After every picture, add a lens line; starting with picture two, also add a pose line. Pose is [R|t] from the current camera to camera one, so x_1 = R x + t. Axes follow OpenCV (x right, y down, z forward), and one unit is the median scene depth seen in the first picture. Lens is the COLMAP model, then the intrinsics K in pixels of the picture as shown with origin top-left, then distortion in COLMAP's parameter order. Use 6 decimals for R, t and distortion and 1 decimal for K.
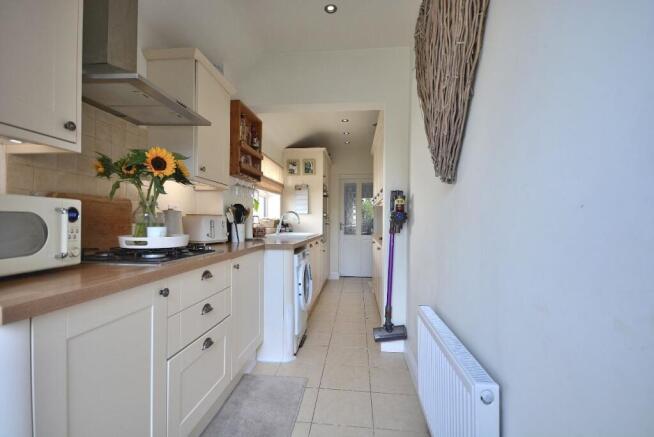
lens RADIAL K [[300.1, 0, 322.7], [0, 300.1, 218.3], [0, 0, 1]] dist [0.000626, 0.000046]
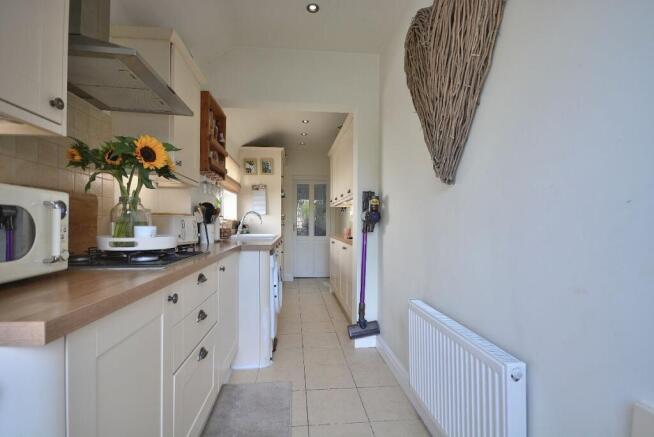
lens RADIAL K [[300.1, 0, 322.7], [0, 300.1, 218.3], [0, 0, 1]] dist [0.000626, 0.000046]
pose [[0.979090, -0.000156, 0.203425, -0.158572], [0.001474, 0.999979, -0.006330, 0.009037], [-0.203420, 0.006498, 0.979070, 0.021748]]
